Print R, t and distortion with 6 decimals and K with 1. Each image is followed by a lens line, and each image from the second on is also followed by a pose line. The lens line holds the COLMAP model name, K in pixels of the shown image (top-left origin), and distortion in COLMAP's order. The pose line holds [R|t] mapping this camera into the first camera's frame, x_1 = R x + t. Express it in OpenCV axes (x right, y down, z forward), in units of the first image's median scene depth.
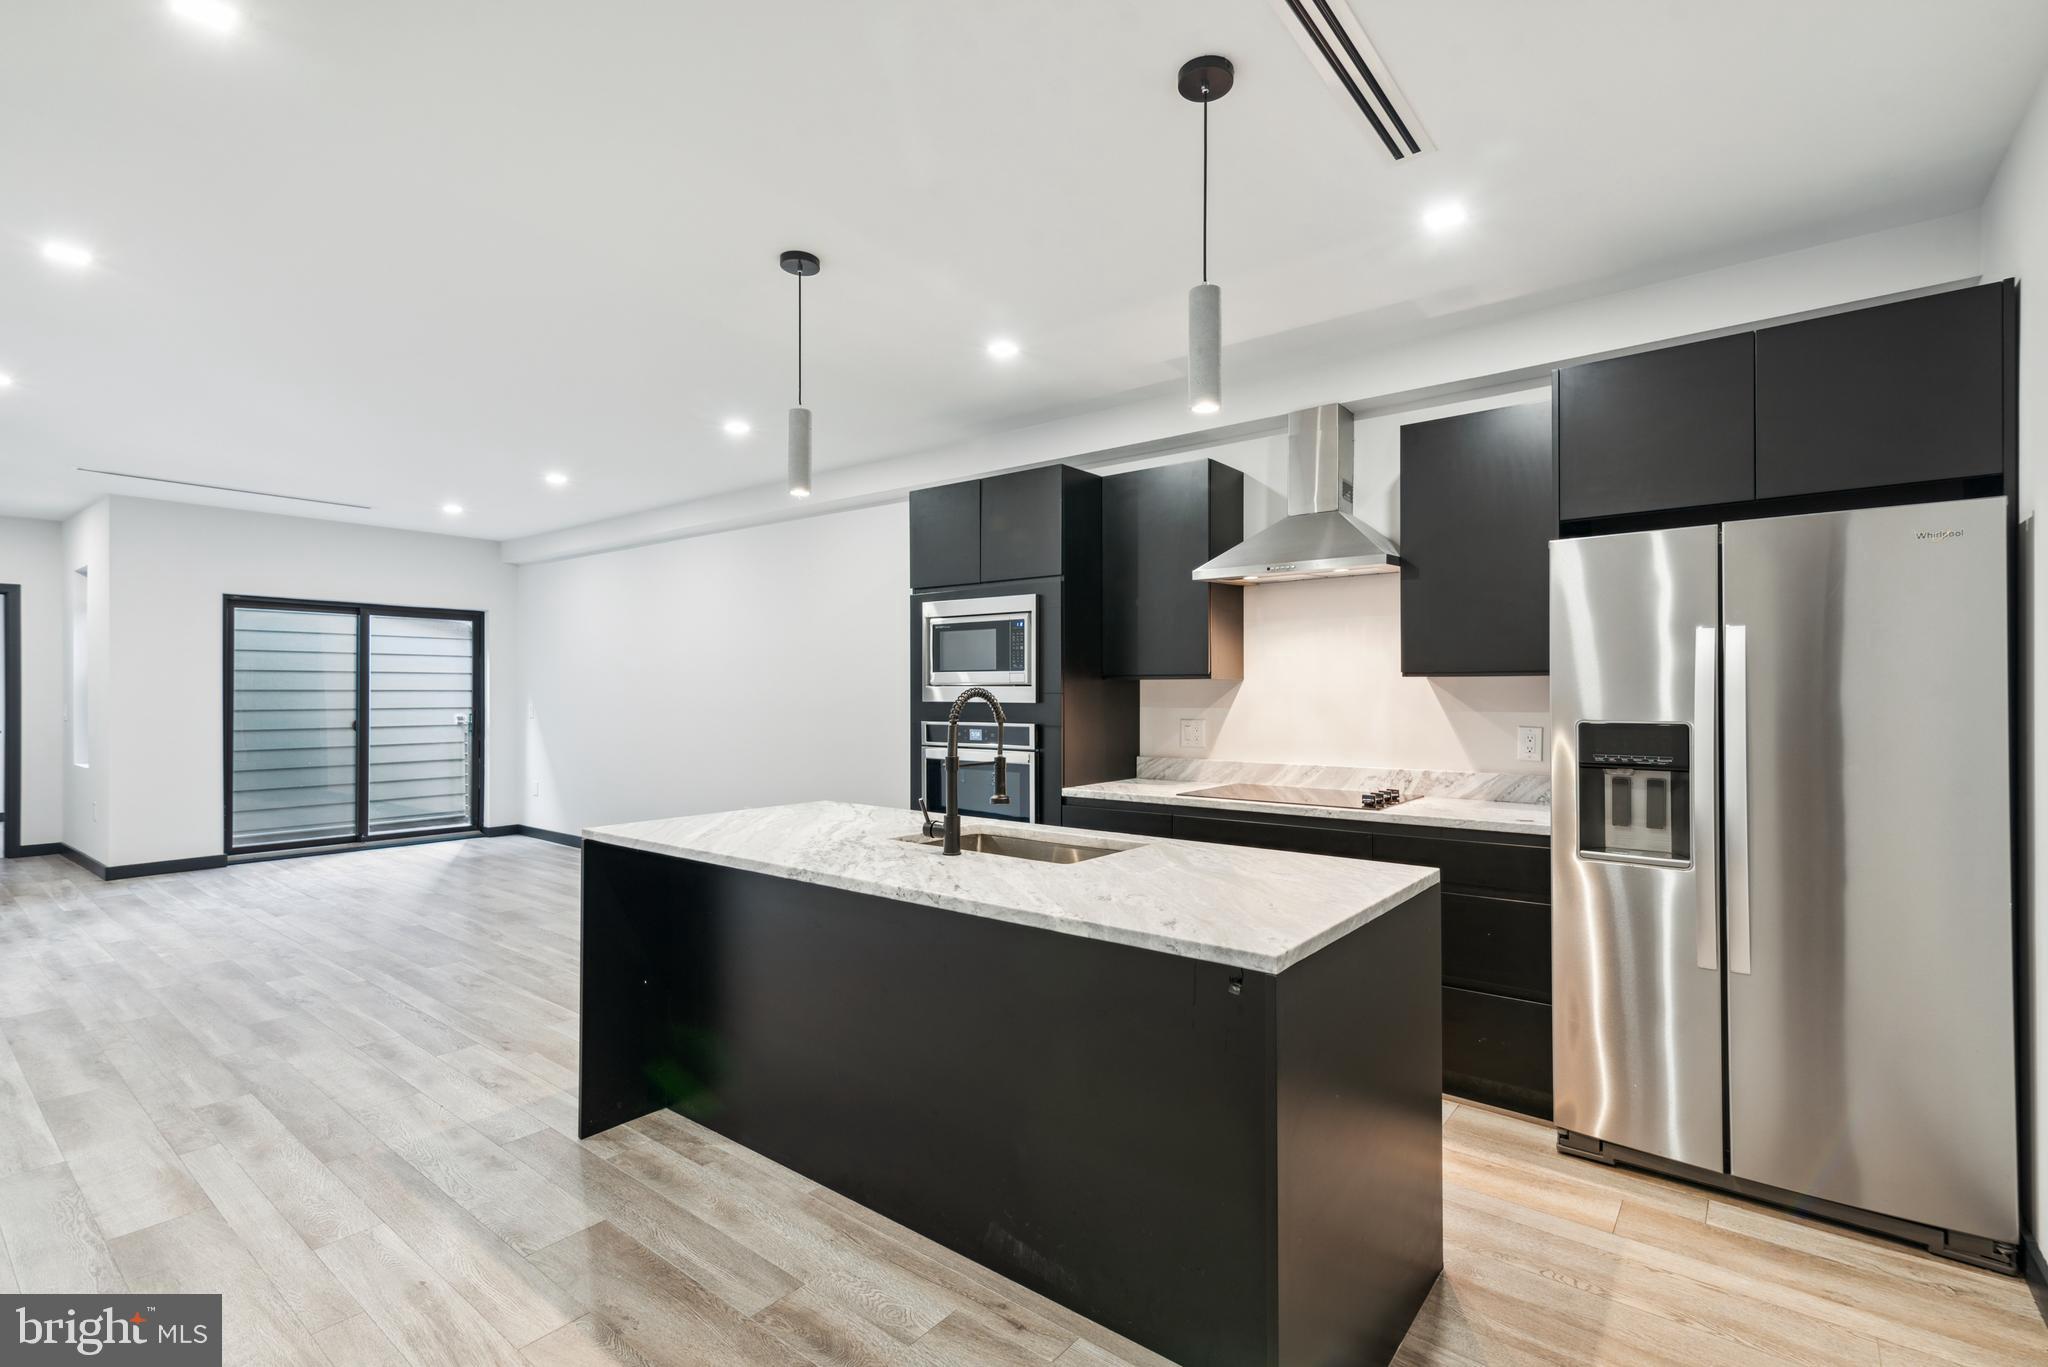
lens RADIAL K [[936.6, 0, 1031.2], [0, 936.6, 690.4], [0, 0, 1]] dist [0.018317, -0.001831]
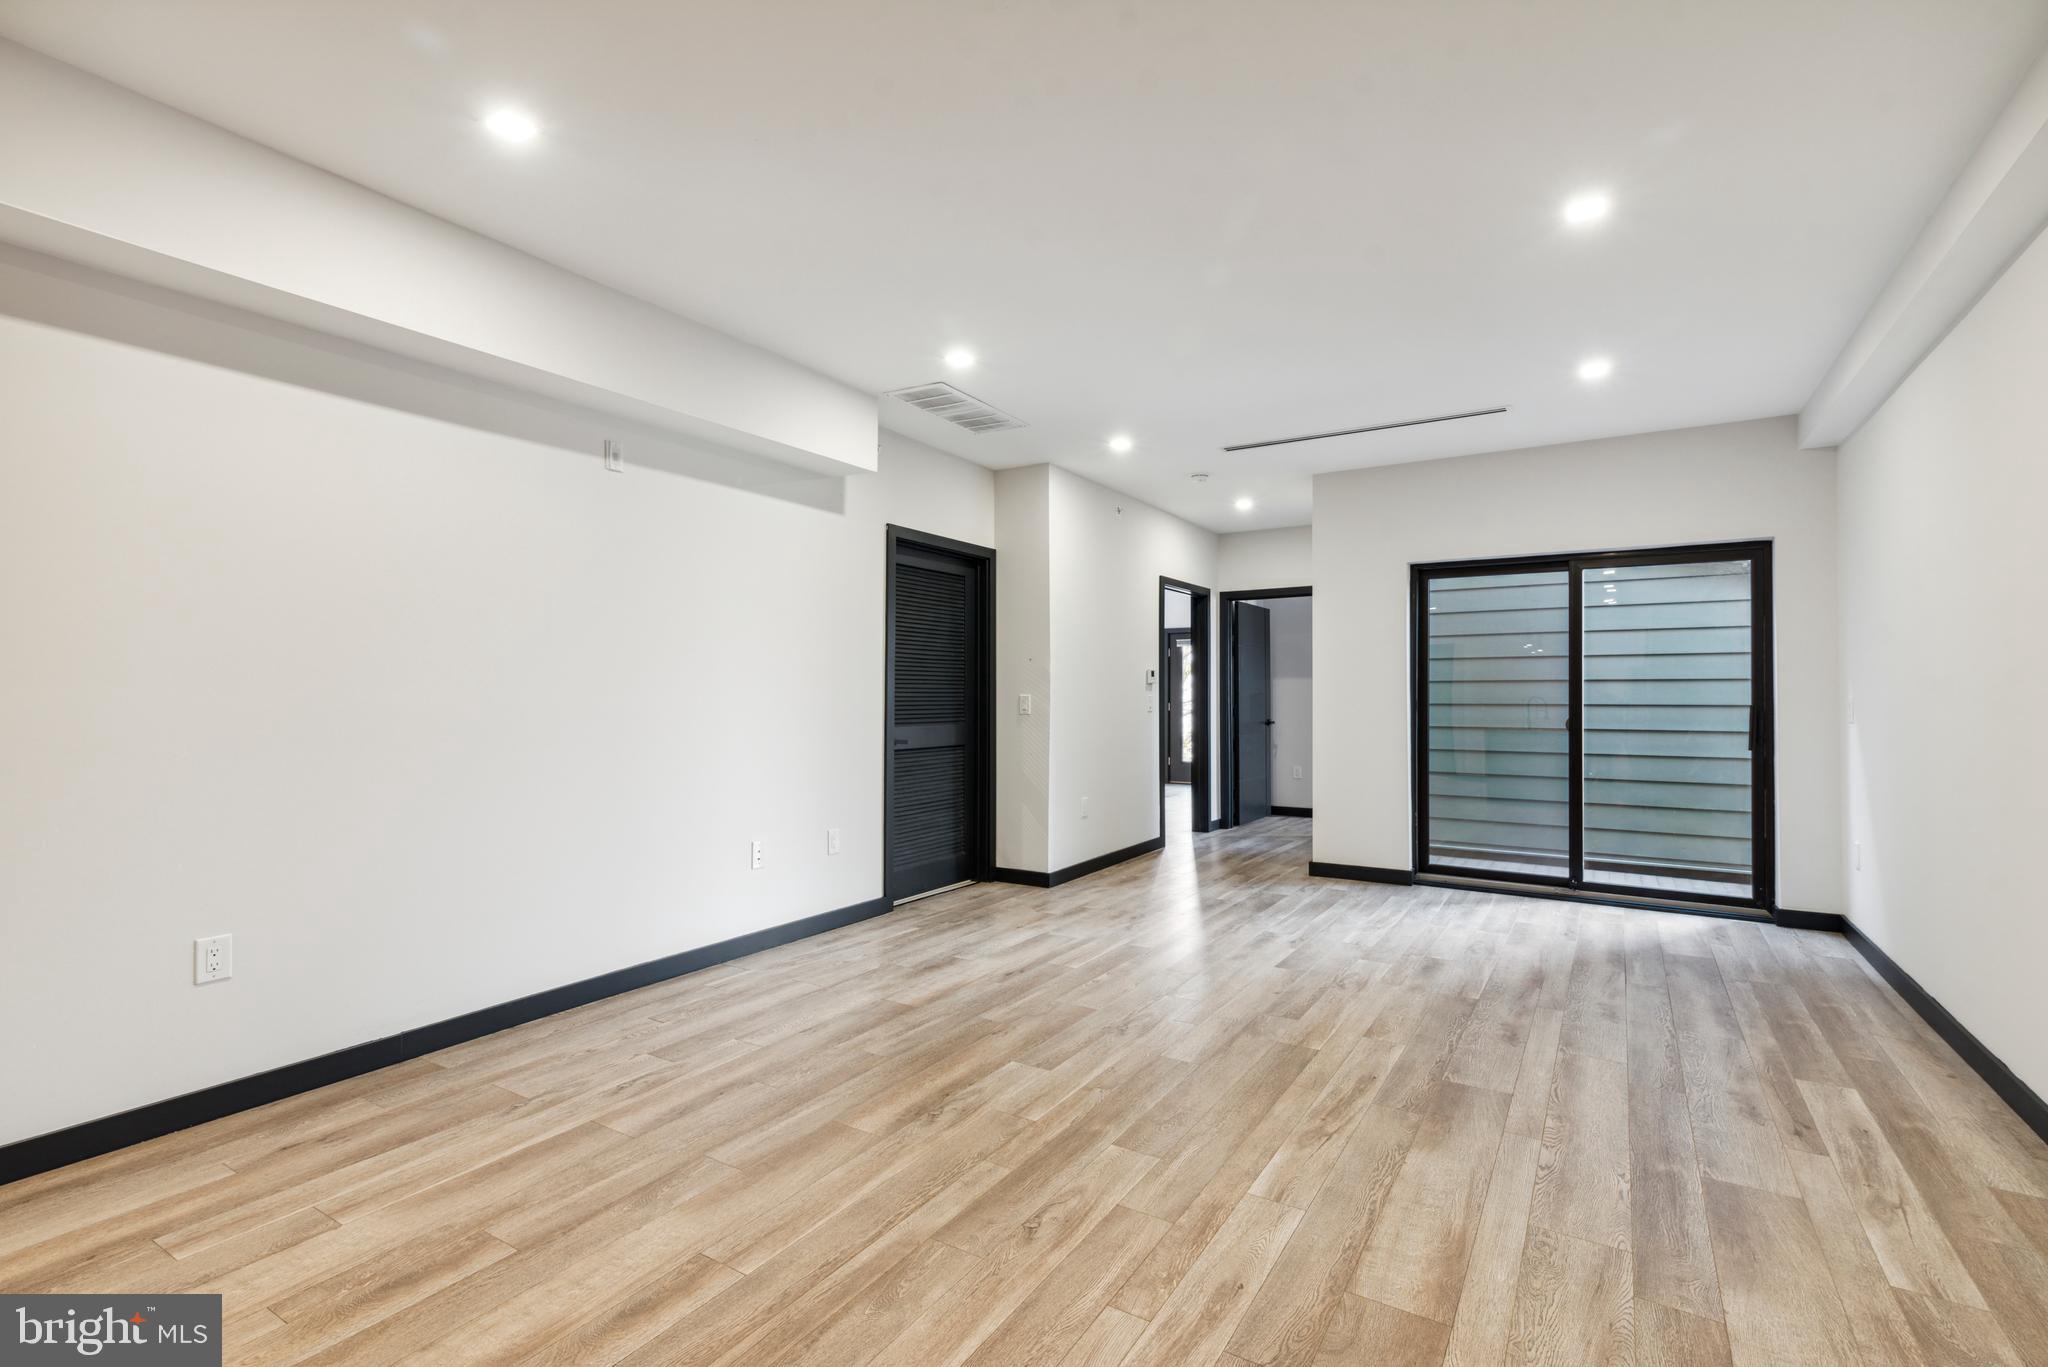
lens RADIAL K [[936.6, 0, 1036.5], [0, 936.6, 683.5], [0, 0, 1]] dist [0.018317, -0.001831]
pose [[0.118045, -0.014752, -0.992899, -0.098694], [-0.001496, 0.999886, -0.015034, 0.033336], [0.993007, 0.003260, 0.118009, 1.000671]]
